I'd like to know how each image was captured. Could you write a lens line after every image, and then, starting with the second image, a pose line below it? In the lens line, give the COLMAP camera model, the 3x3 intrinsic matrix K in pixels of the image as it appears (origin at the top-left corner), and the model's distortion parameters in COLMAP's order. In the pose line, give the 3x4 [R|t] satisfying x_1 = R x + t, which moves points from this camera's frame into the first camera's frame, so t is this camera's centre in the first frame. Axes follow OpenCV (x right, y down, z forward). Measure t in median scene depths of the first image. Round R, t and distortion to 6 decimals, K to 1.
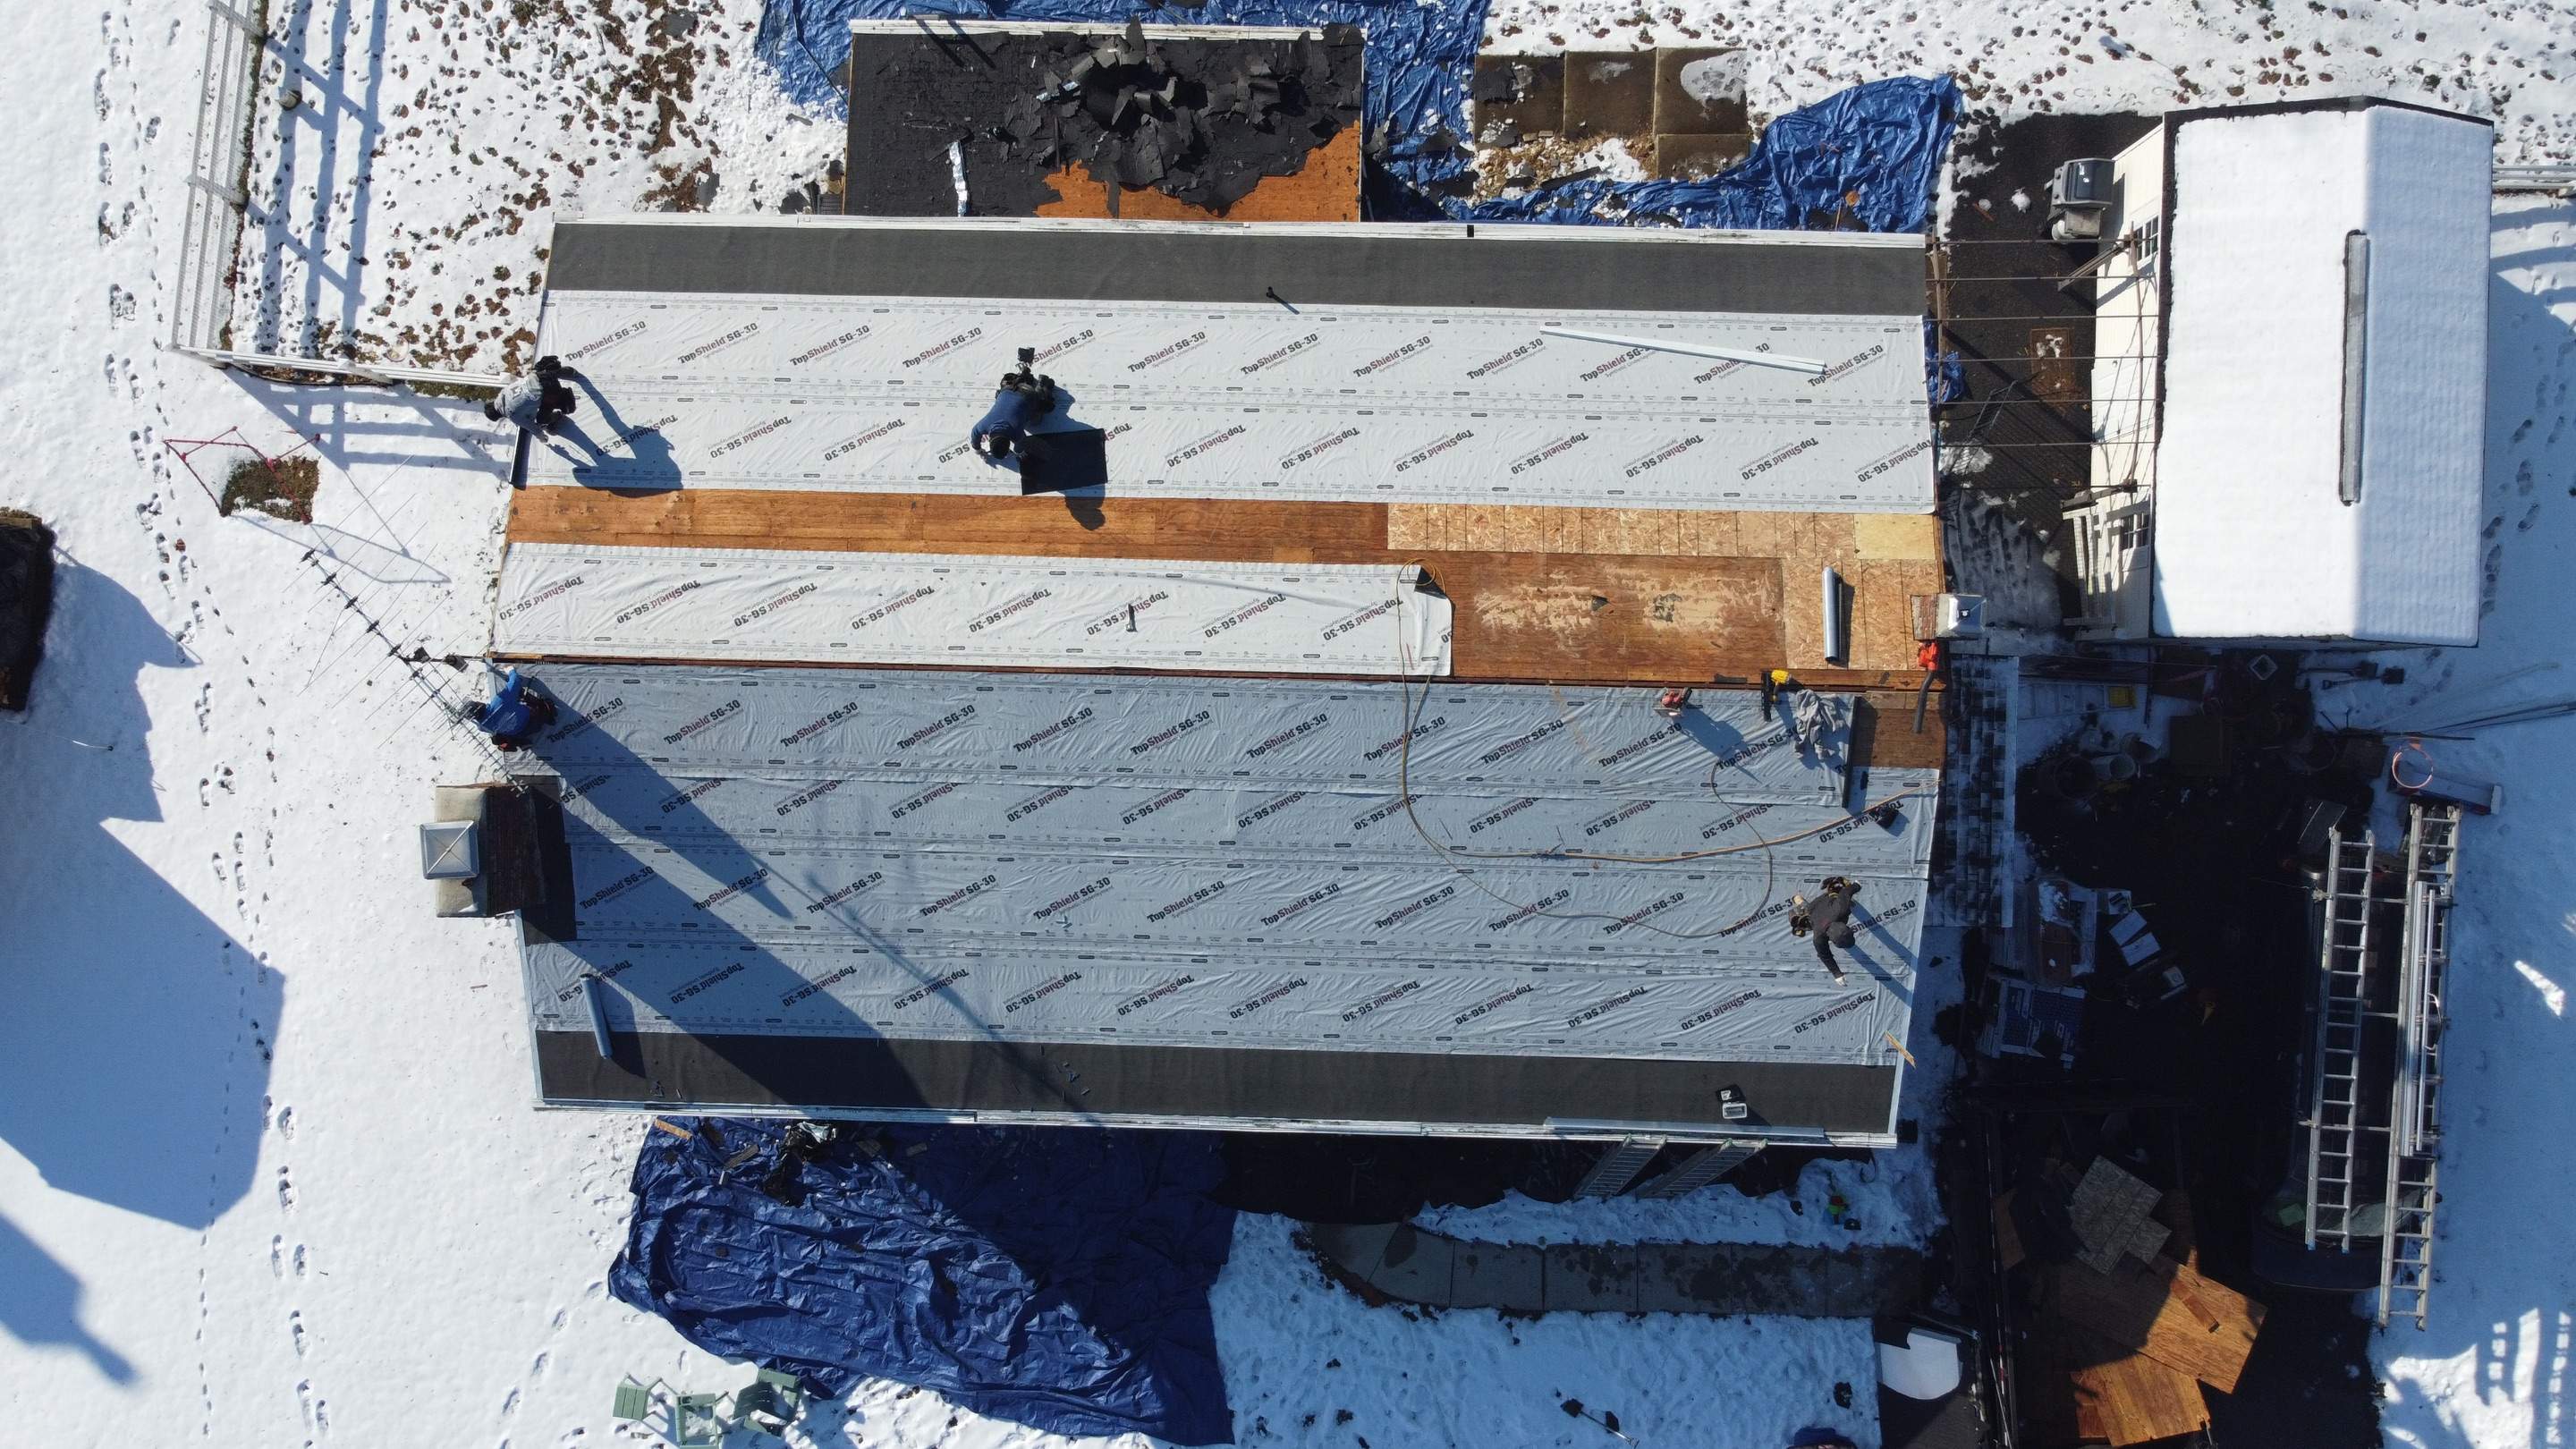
lens RADIAL K [[1946.5, 0, 1294.7], [0, 1946.5, 718.9], [0, 0, 1]] dist [-0.004098, -0.001356]
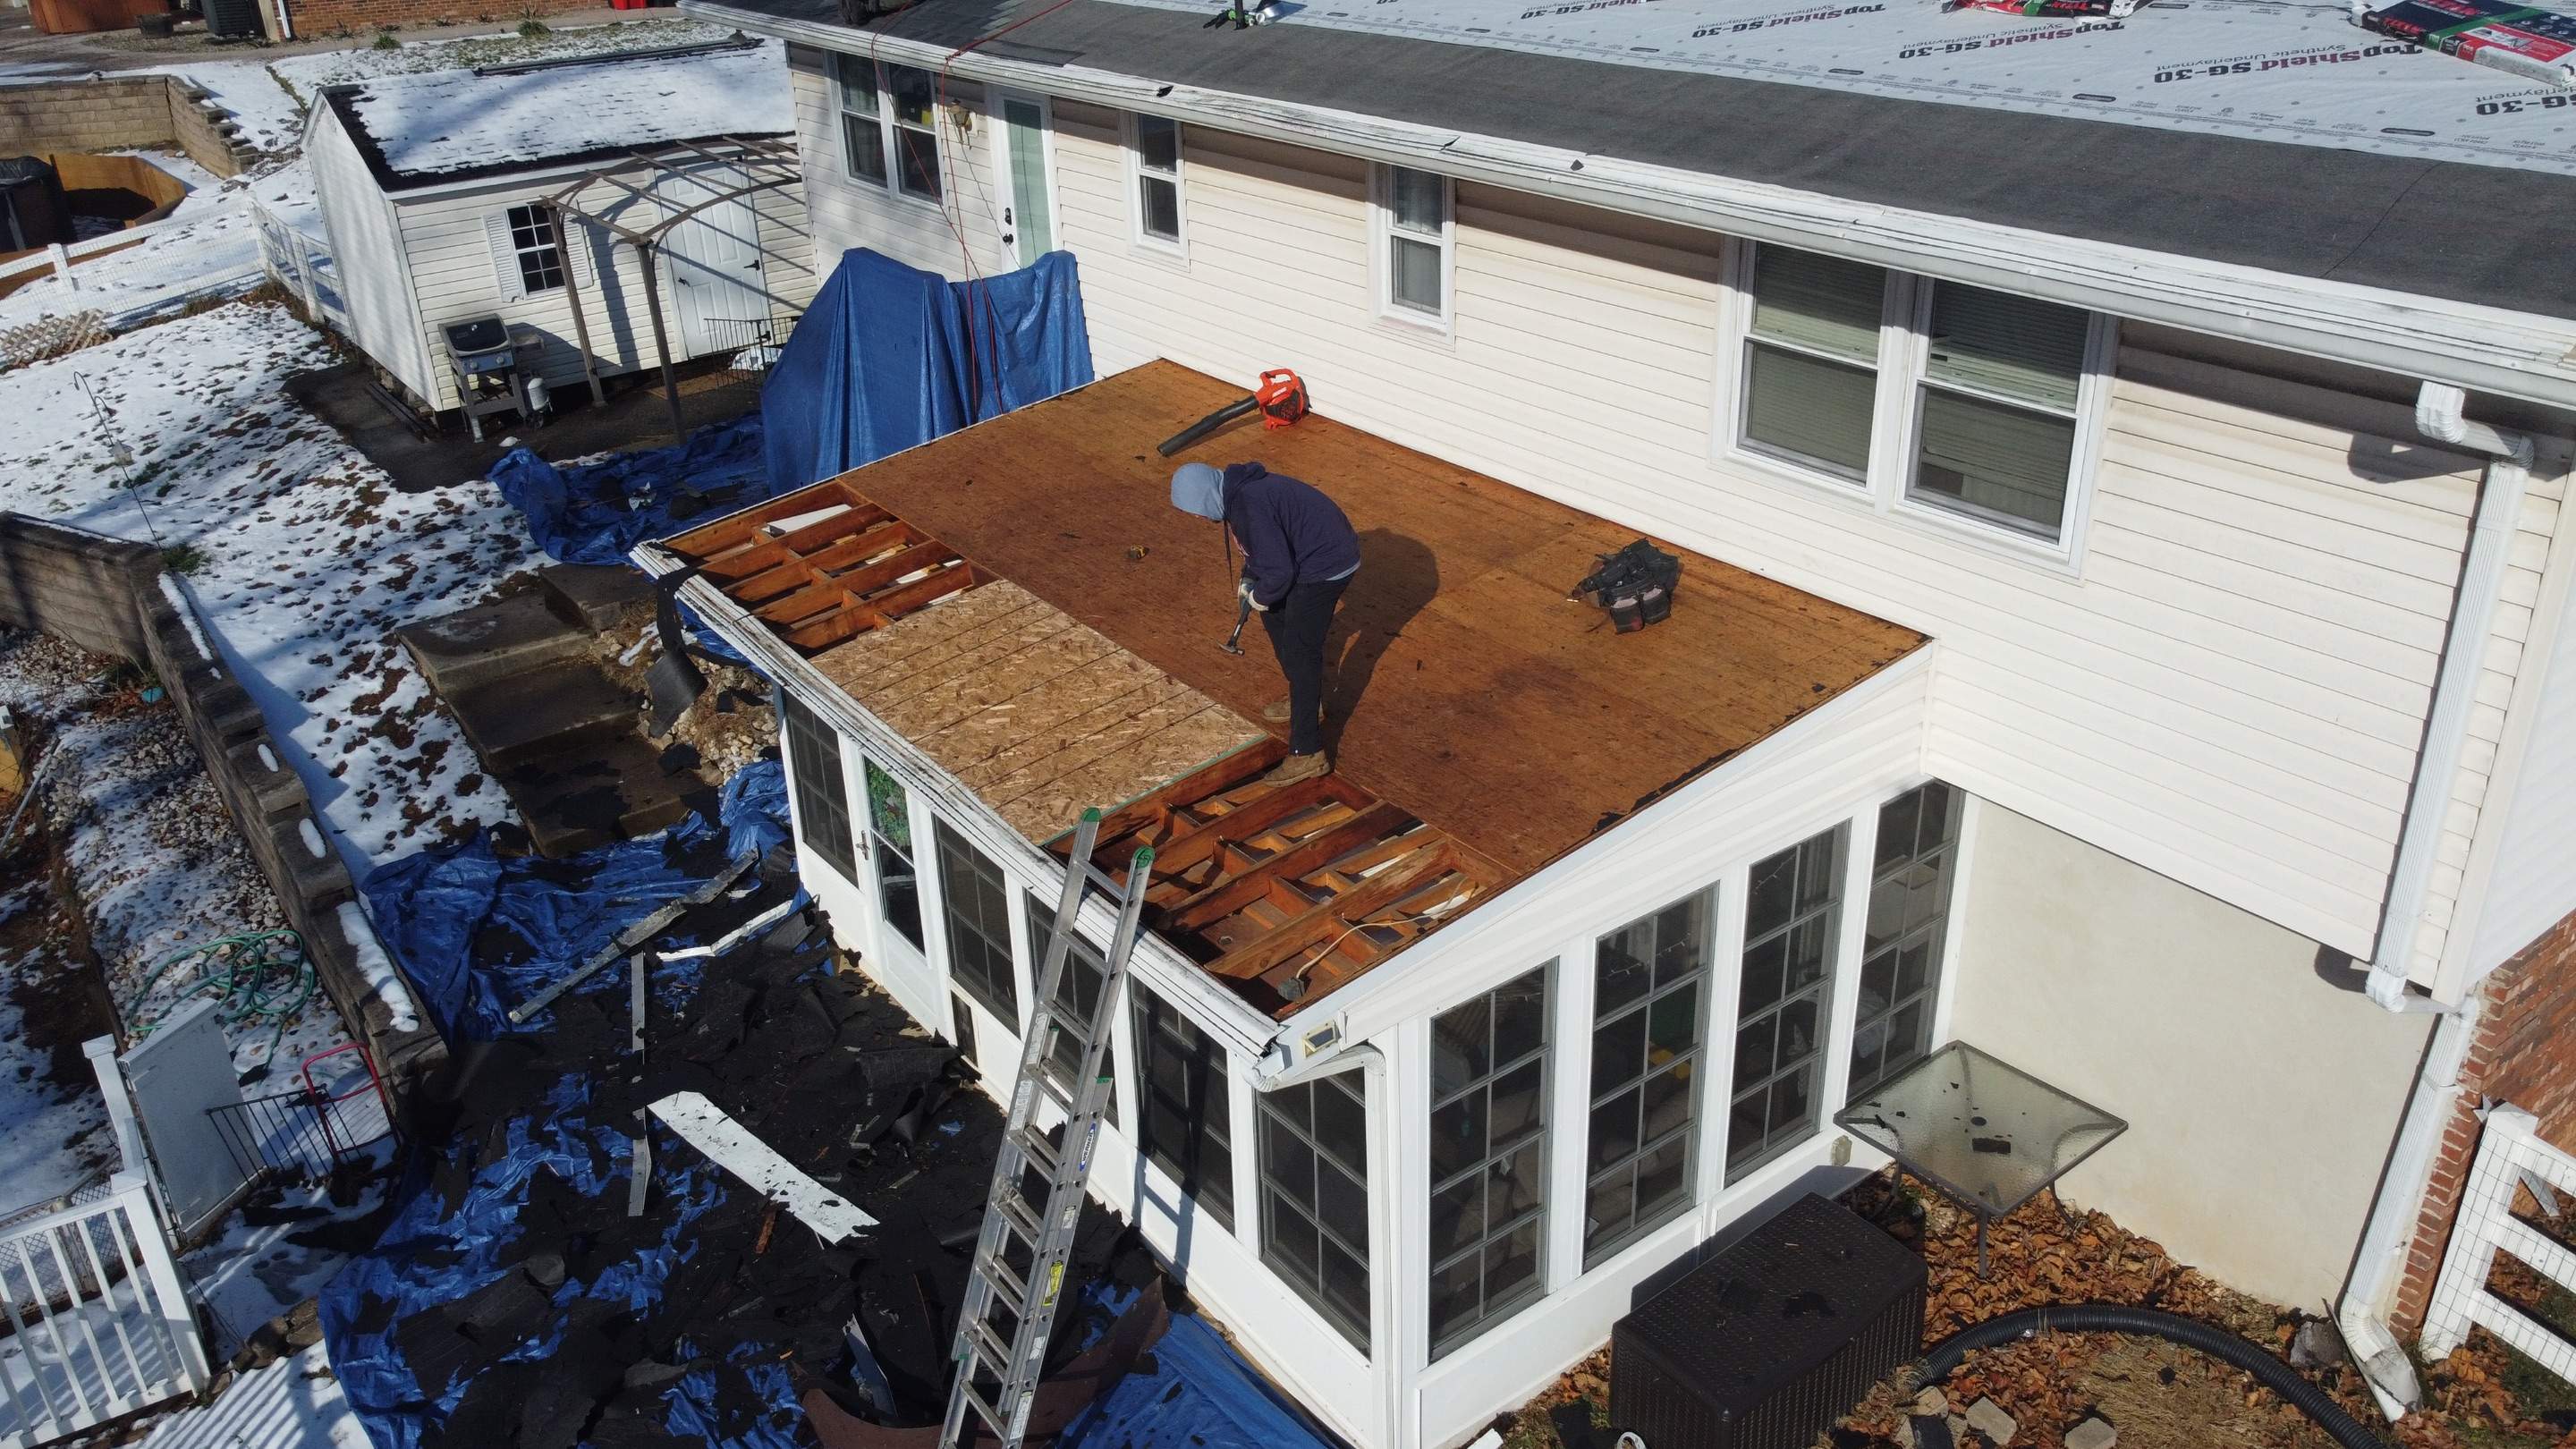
lens RADIAL K [[1946.5, 0, 1282.4], [0, 1946.5, 726.5], [0, 0, 1]] dist [-0.004098, -0.001356]
pose [[-0.606522, -0.321214, 0.727291, -0.400882], [0.793710, -0.298040, 0.530280, -0.467541], [0.046428, 0.898885, 0.435718, 0.791854]]
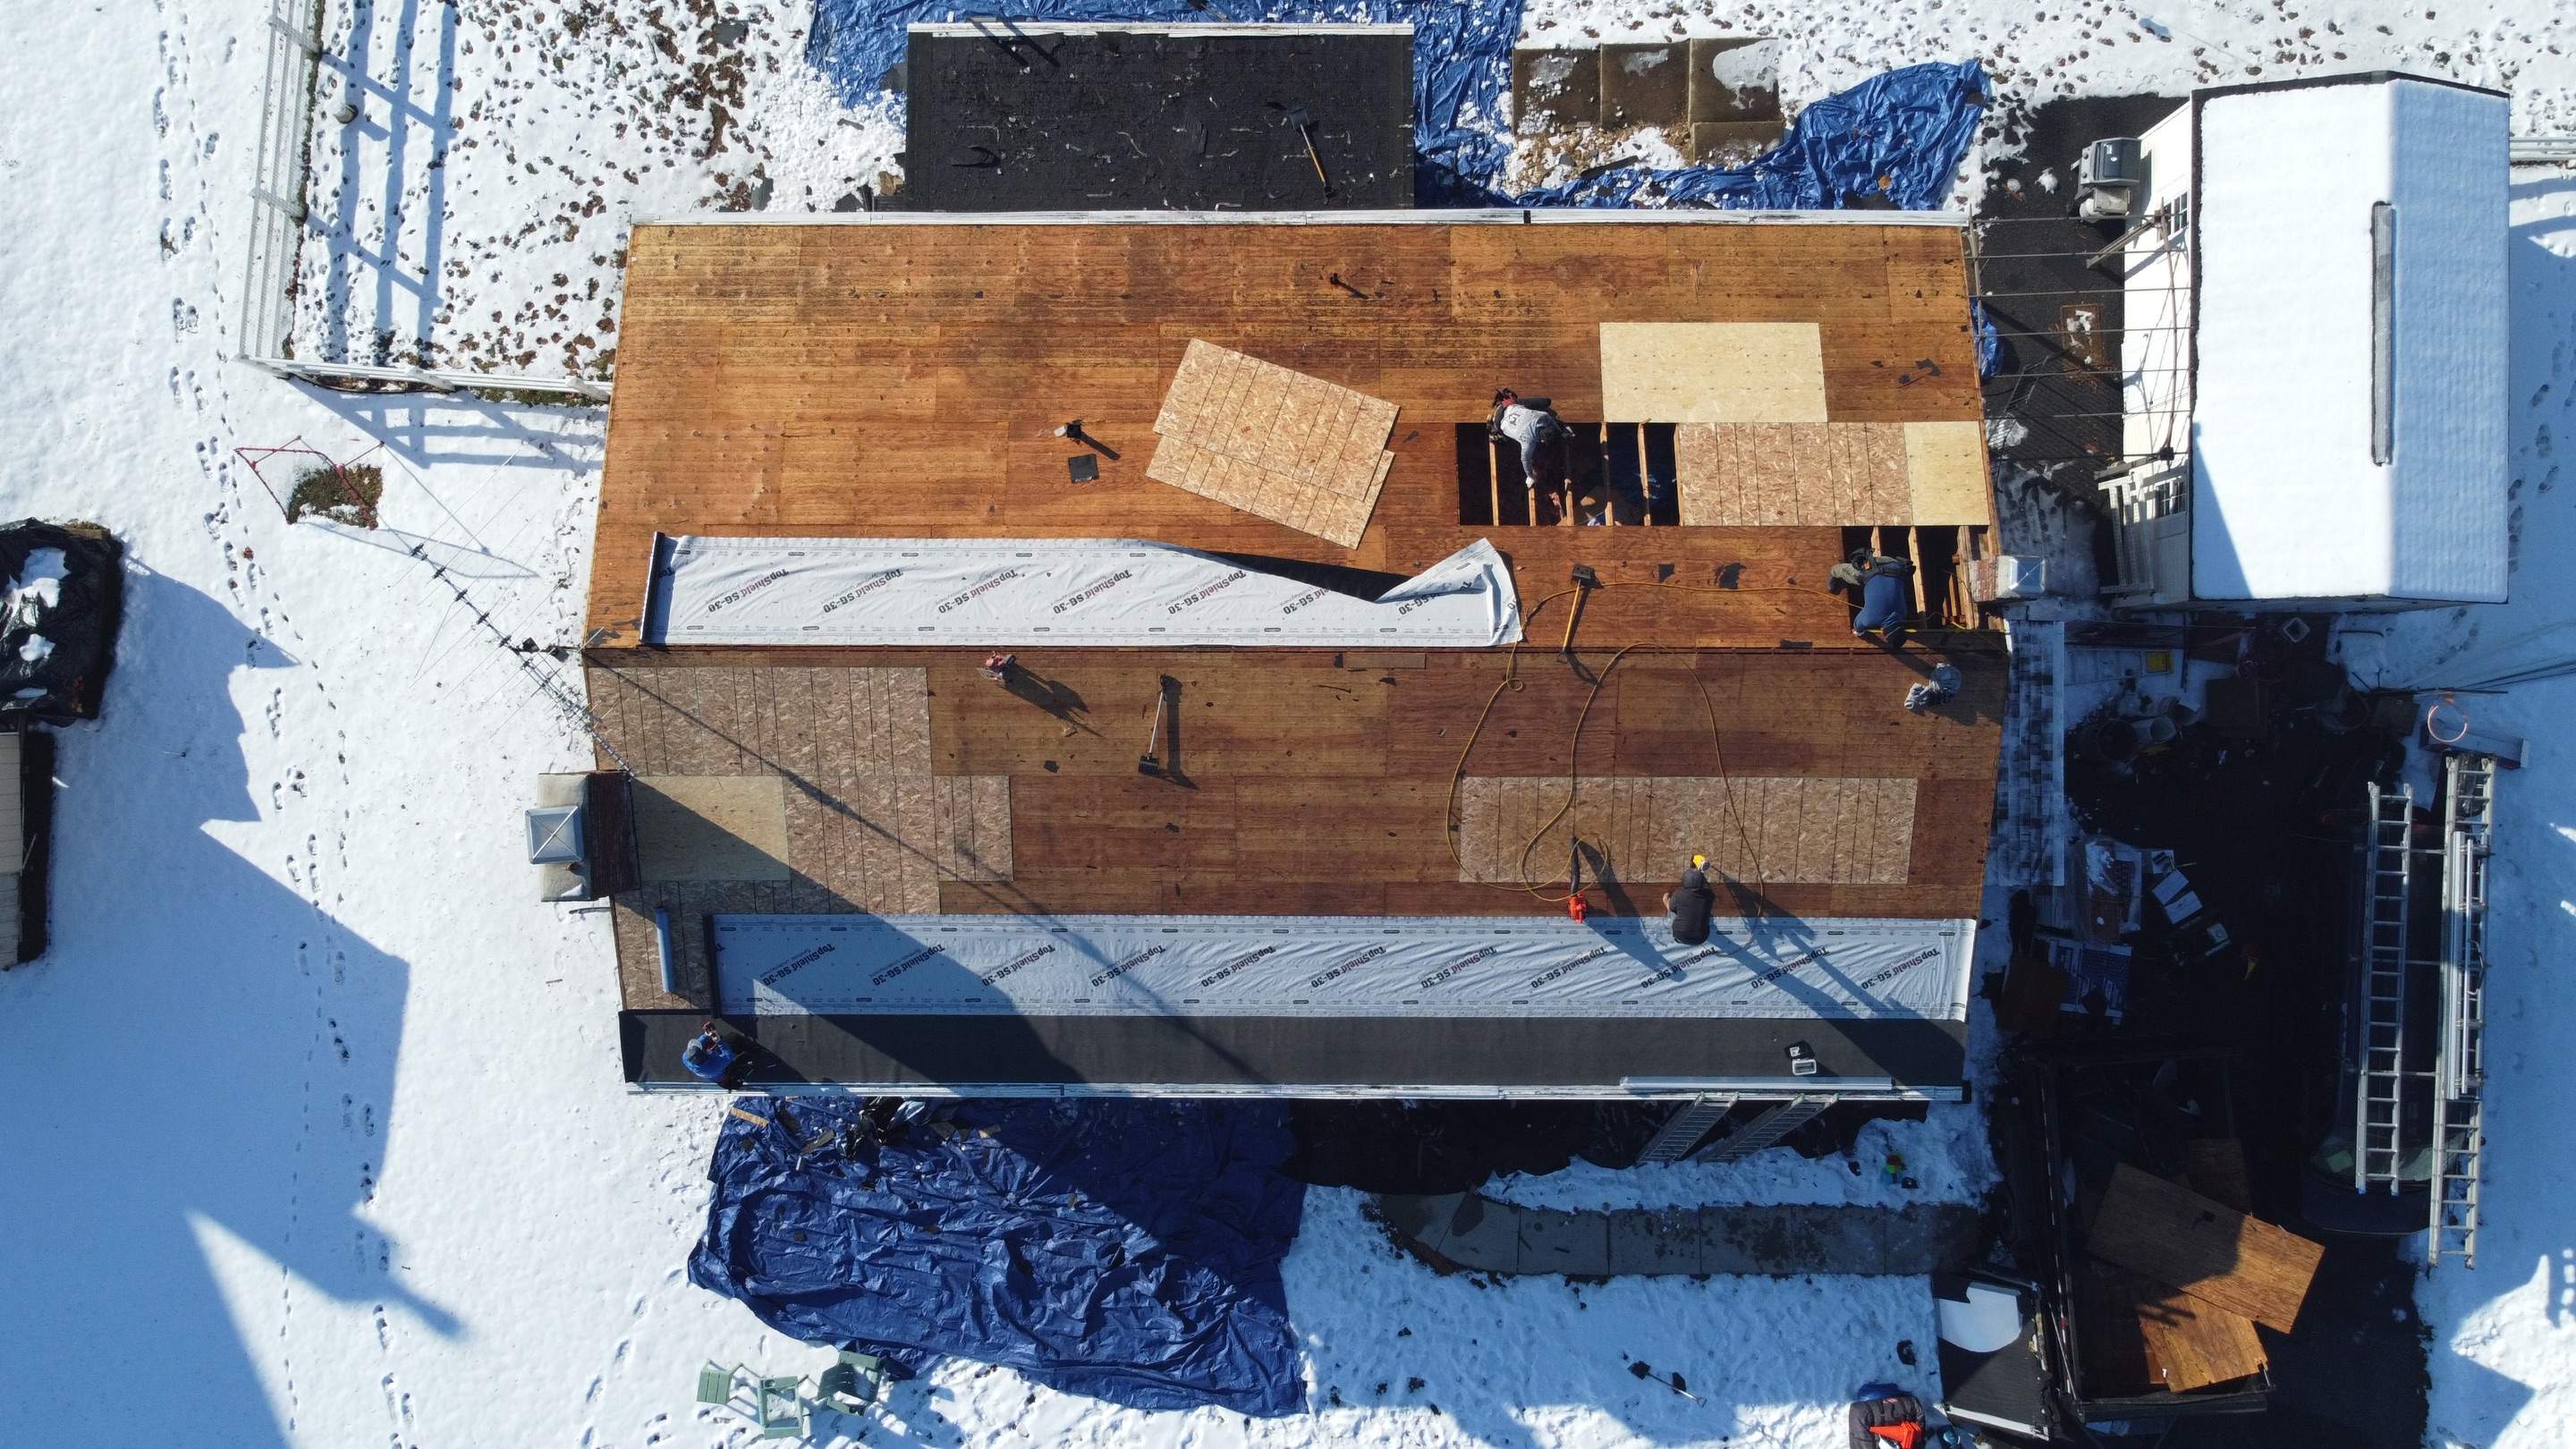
lens RADIAL K [[1946.5, 0, 1293.8], [0, 1946.5, 717.6], [0, 0, 1]] dist [-0.004098, -0.001356]
pose [[0.999724, -0.021082, 0.010342, -0.041612], [0.021161, 0.999747, -0.007612, 0.016280], [-0.010178, 0.007829, 0.999918, -0.019975]]
